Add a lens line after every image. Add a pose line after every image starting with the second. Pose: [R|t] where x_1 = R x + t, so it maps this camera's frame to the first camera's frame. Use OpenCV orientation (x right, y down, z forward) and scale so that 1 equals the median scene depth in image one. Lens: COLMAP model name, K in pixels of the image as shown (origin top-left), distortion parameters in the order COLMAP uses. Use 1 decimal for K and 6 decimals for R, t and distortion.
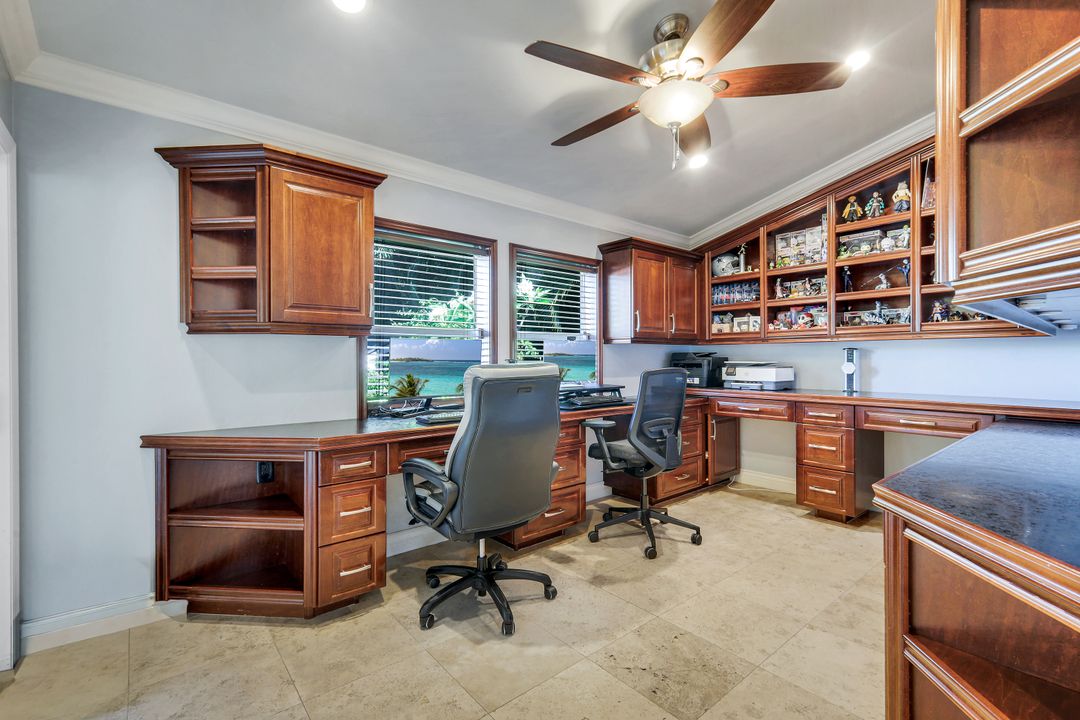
lens RADIAL K [[485.0, 0, 546.0], [0, 485.0, 358.3], [0, 0, 1]] dist [0.014043, 0.000137]
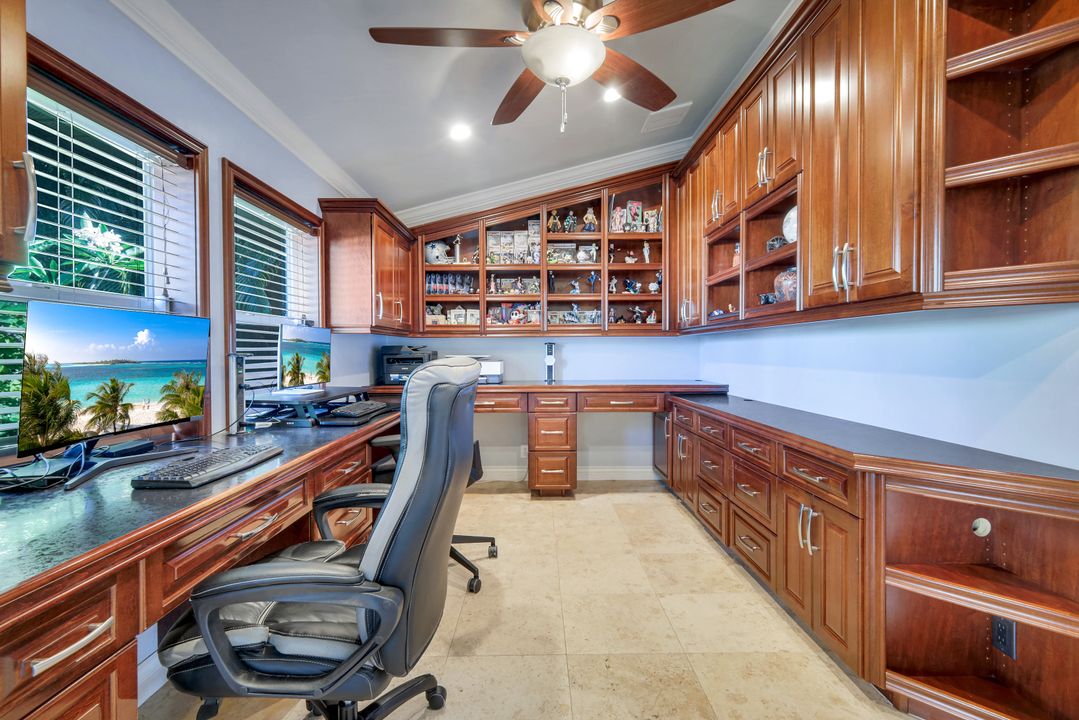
lens RADIAL K [[484.5, 0, 540.7], [0, 484.5, 356.5], [0, 0, 1]] dist [0.014043, 0.000137]
pose [[0.634756, -0.008897, 0.772661, -0.259978], [0.003343, 0.999956, 0.008768, 0.000981], [-0.772705, -0.002983, 0.634758, 0.286100]]
